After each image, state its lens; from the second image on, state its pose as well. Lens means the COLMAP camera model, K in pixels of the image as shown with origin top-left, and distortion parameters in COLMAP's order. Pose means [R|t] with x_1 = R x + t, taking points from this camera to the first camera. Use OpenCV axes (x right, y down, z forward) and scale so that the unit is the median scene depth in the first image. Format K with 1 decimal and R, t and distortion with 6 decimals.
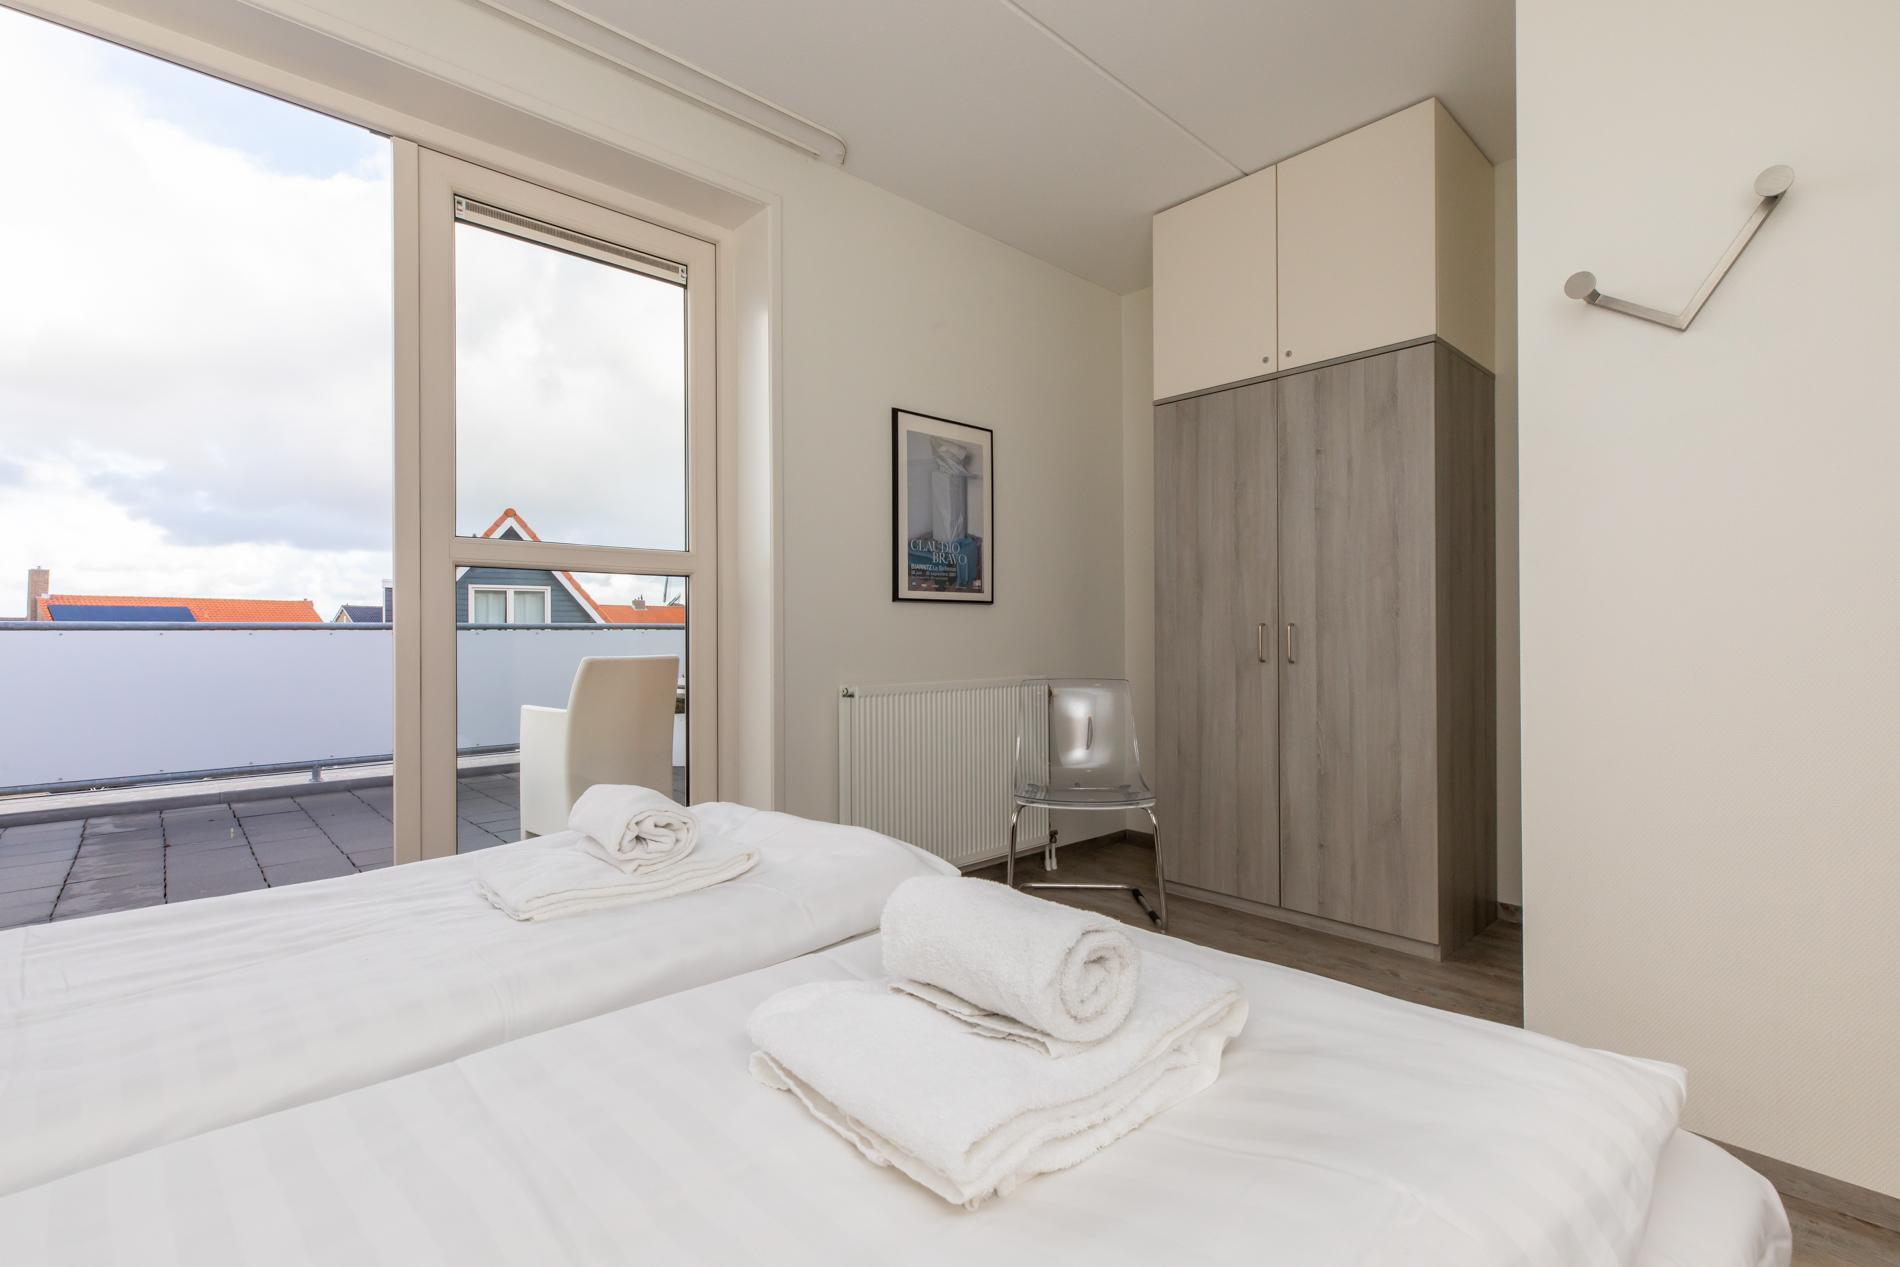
lens RADIAL K [[852.8, 0, 939.4], [0, 852.8, 631.5], [0, 0, 1]] dist [0.001281, -0.000085]
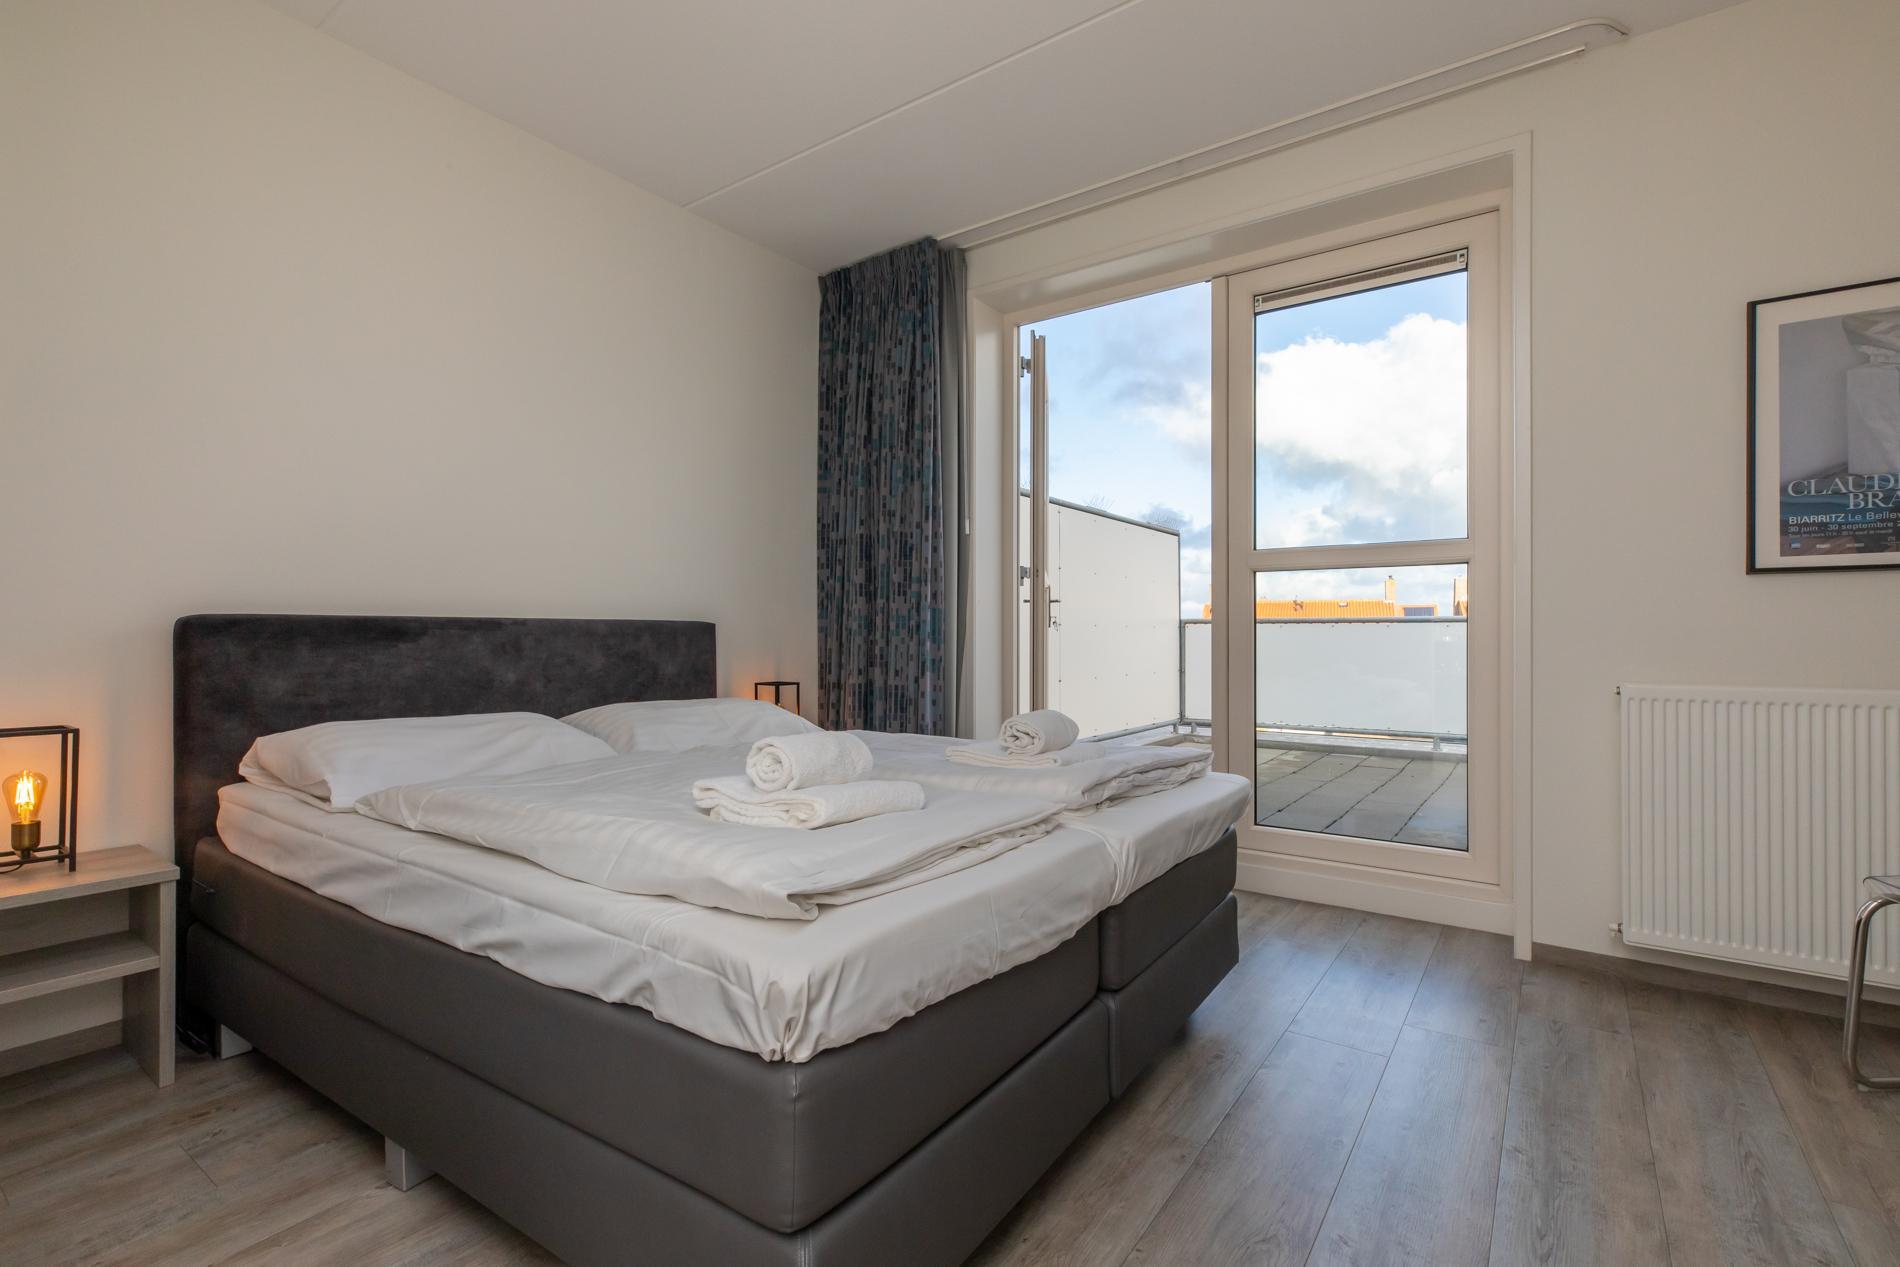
lens RADIAL K [[852.8, 0, 946.0], [0, 852.8, 634.8], [0, 0, 1]] dist [0.001281, -0.000085]
pose [[0.207644, 0.004820, -0.978193, 0.506172], [0.008832, 0.999938, 0.006802, 0.005269], [0.978165, -0.010052, 0.207589, 0.189979]]
